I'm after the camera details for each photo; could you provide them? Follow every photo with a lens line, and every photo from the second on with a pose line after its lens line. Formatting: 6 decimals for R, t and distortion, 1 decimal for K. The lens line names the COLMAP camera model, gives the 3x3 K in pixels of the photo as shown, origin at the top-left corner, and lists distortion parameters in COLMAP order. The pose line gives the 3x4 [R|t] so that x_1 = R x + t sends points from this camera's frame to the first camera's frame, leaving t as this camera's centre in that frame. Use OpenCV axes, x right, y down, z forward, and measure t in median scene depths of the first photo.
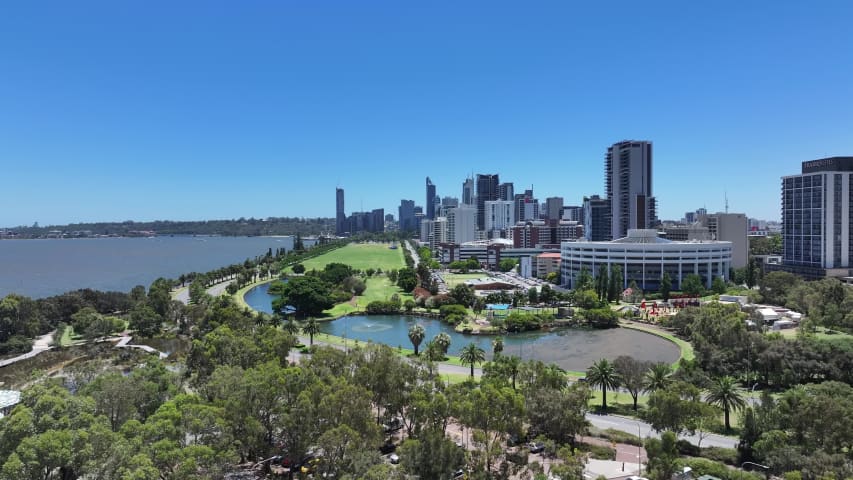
lens RADIAL K [[608.1, 0, 431.1], [0, 608.1, 237.7], [0, 0, 1]] dist [0.011334, 0.006851]
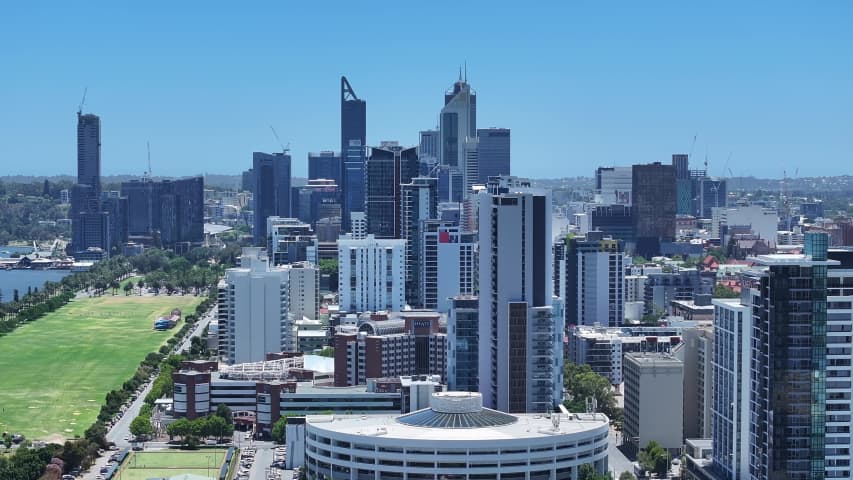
lens RADIAL K [[1934.9, 0, 426.5], [0, 1934.9, 240.0], [0, 0, 1]] dist [-0.203338, 0.740708]
pose [[0.999918, 0.007146, -0.010663, 0.248210], [-0.006942, 0.999793, 0.019103, -0.130357], [0.010797, -0.019027, 0.999761, -0.479791]]
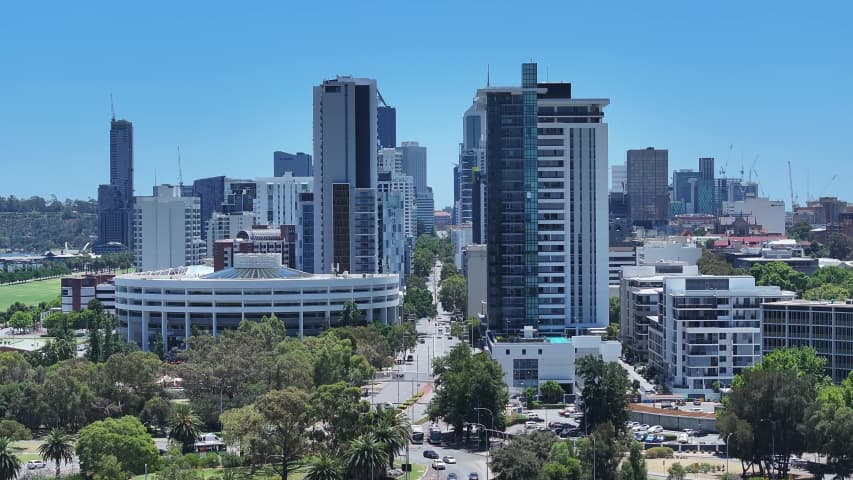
lens RADIAL K [[1934.9, 0, 426.5], [0, 1934.9, 240.0], [0, 0, 1]] dist [-0.203338, 0.740708]
pose [[0.997855, 0.000752, -0.065457, 0.454359], [-0.001160, 0.999980, -0.006187, -0.011203], [0.065451, 0.006250, 0.997836, -0.557400]]
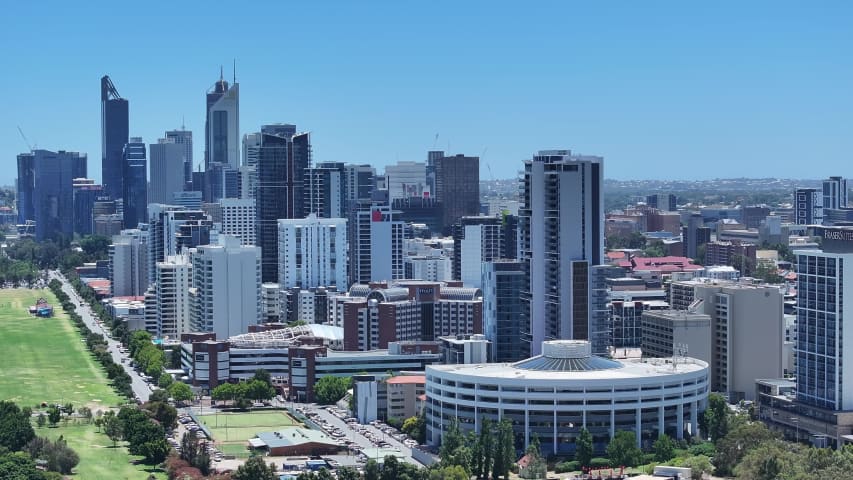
lens RADIAL K [[1934.9, 0, 426.5], [0, 1934.9, 240.0], [0, 0, 1]] dist [-0.203338, 0.740708]
pose [[0.985188, -0.005929, 0.171376, -0.064422], [0.003485, 0.999888, 0.014554, -0.099104], [-0.171444, -0.013741, 0.985098, -0.544882]]
